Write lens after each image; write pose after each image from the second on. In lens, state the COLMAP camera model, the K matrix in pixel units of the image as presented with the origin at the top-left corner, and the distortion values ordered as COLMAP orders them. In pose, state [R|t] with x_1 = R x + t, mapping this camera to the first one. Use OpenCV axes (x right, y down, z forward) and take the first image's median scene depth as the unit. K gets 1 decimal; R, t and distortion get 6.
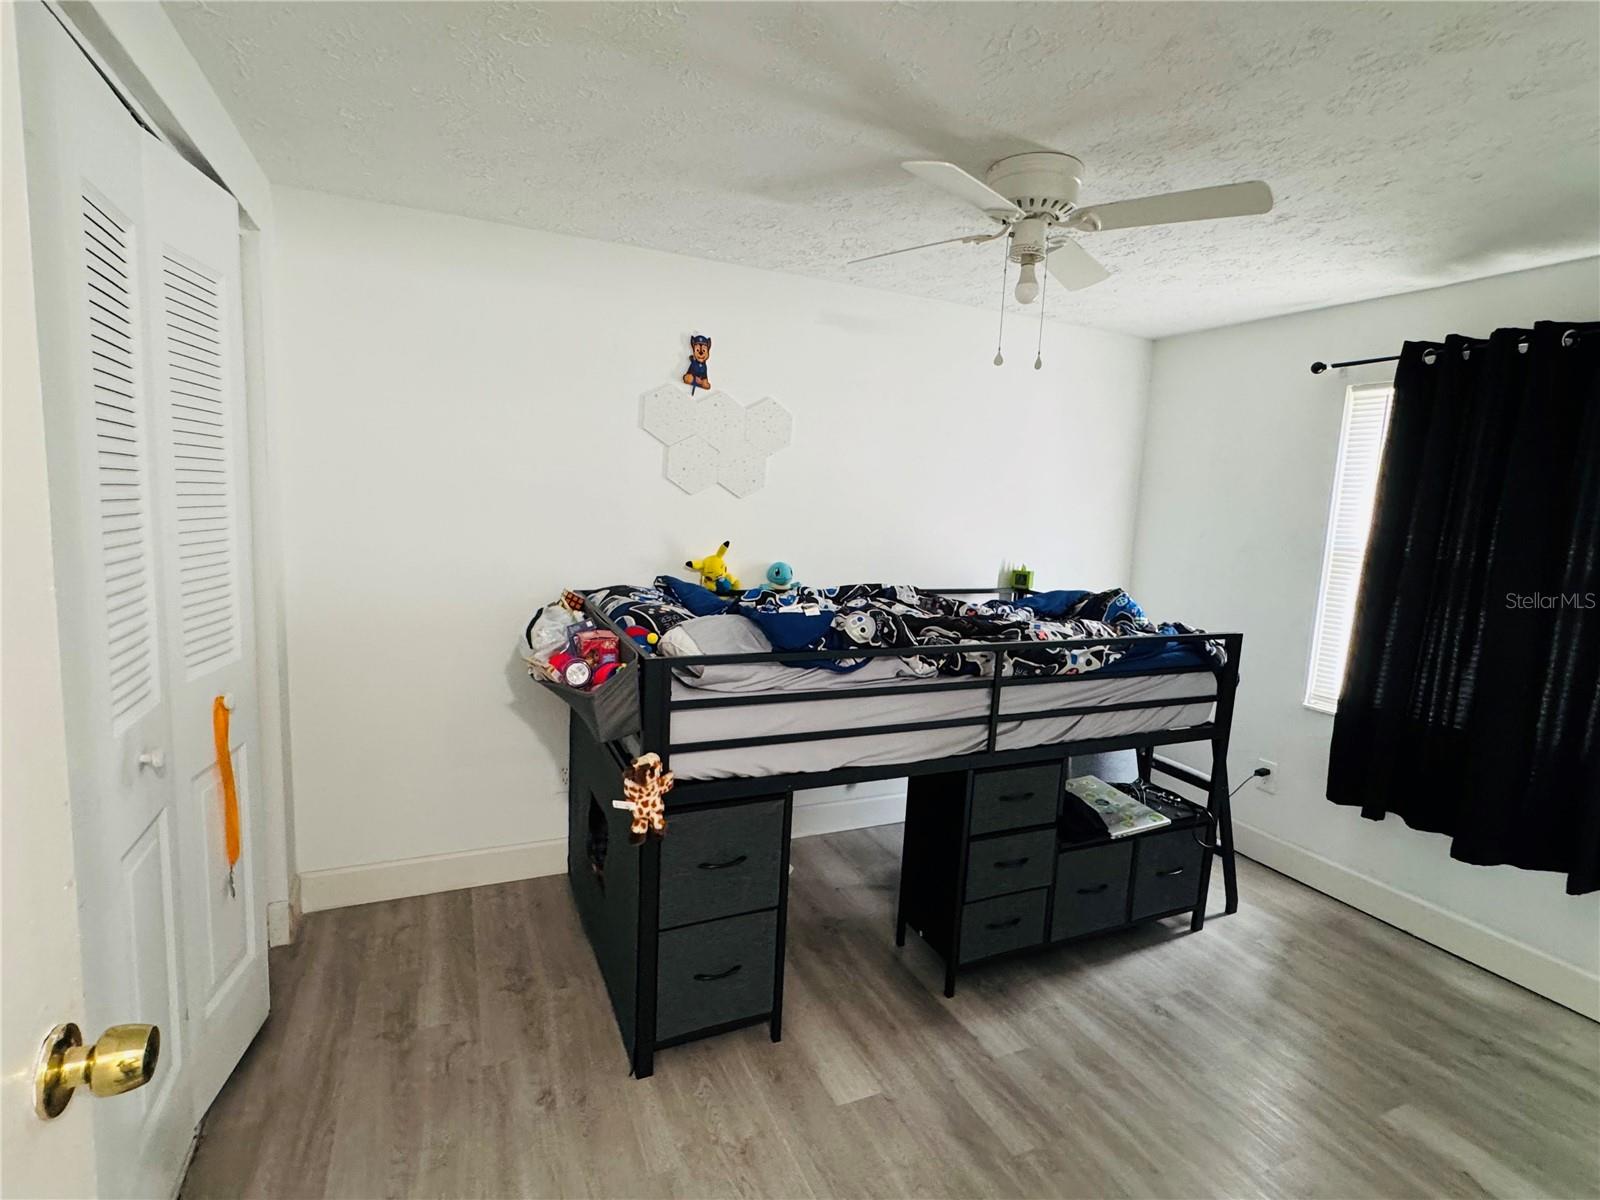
lens RADIAL K [[781.8, 0, 793.5], [0, 781.8, 601.8], [0, 0, 1]] dist [-0.001718, 0.000336]
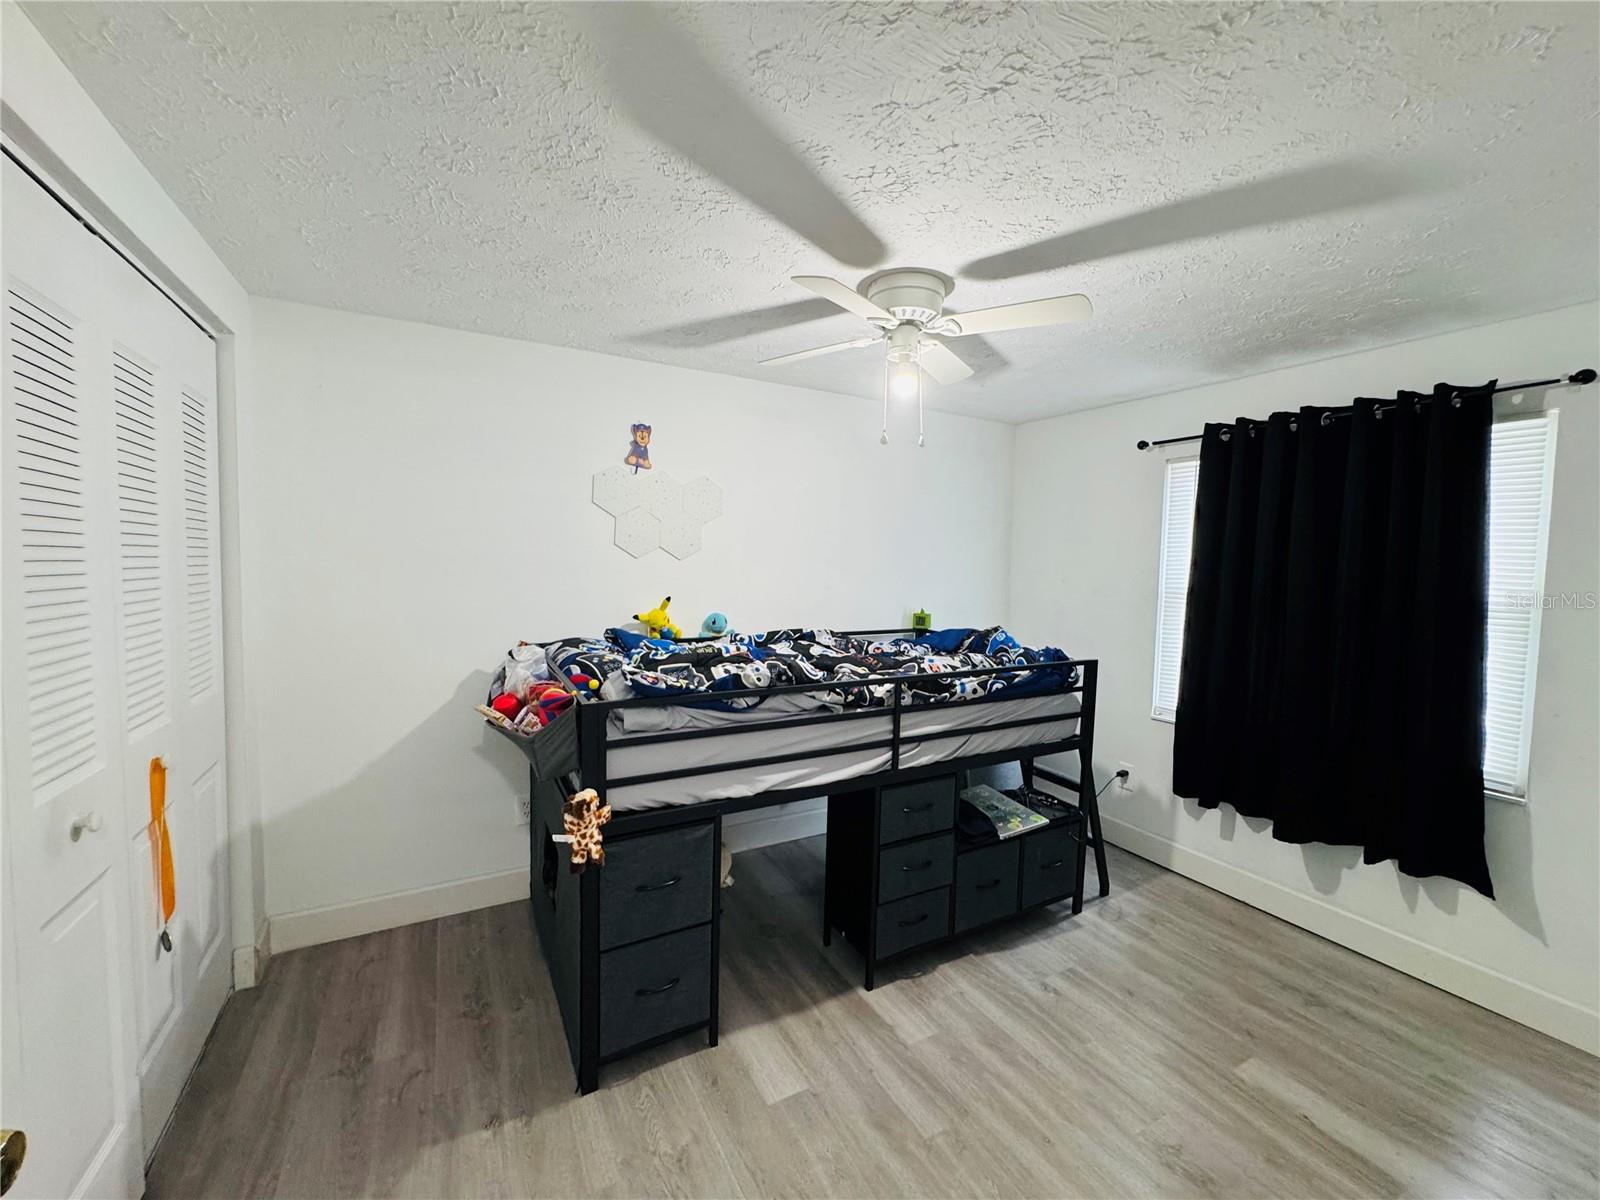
lens RADIAL K [[645.8, 0, 798.6], [0, 645.8, 601.4], [0, 0, 1]] dist [-0.000192, -0.001595]
pose [[0.996362, -0.030168, 0.079708, 0.039703], [0.035350, 0.997297, -0.064411, -0.002259], [-0.077550, 0.066995, 0.994735, 0.036094]]
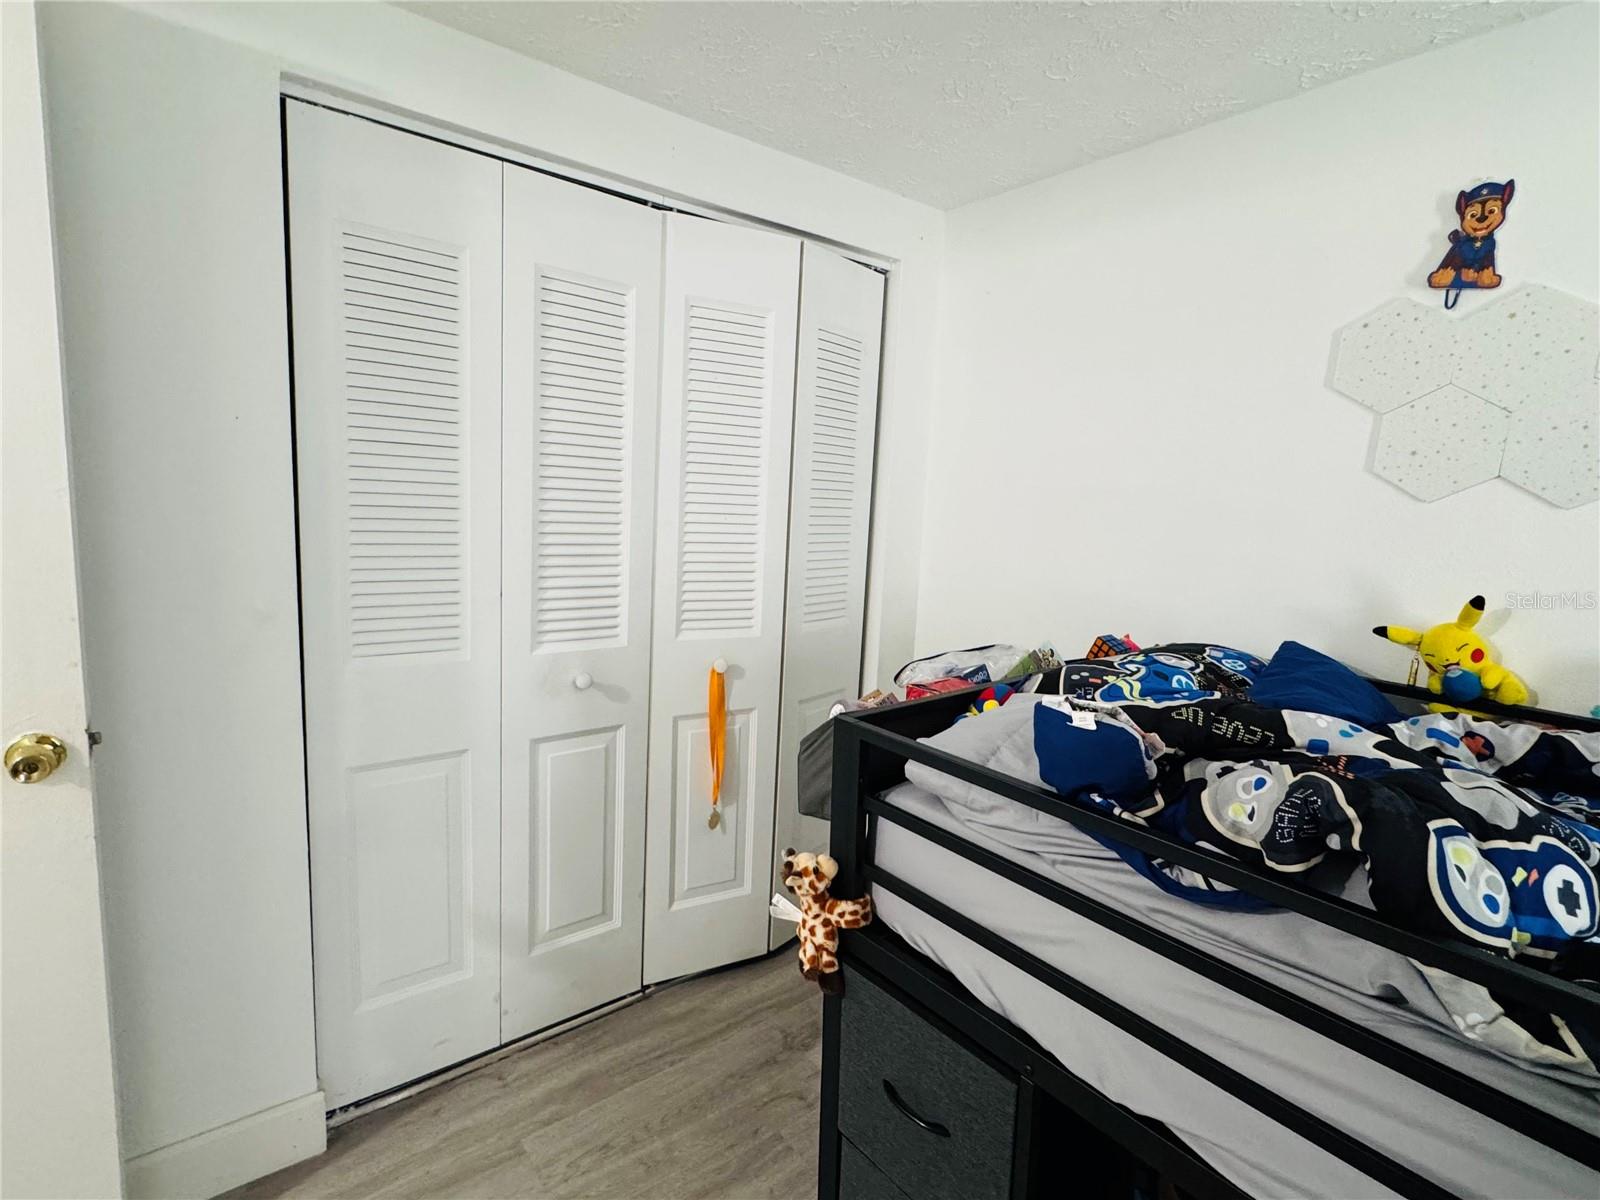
lens RADIAL K [[781.8, 0, 799.6], [0, 781.8, 595.0], [0, 0, 1]] dist [-0.001718, 0.000336]
pose [[0.241385, 0.091040, -0.966150, 0.351636], [-0.159046, 0.985839, 0.053159, -0.048323], [0.957308, 0.140830, 0.252446, 0.615790]]
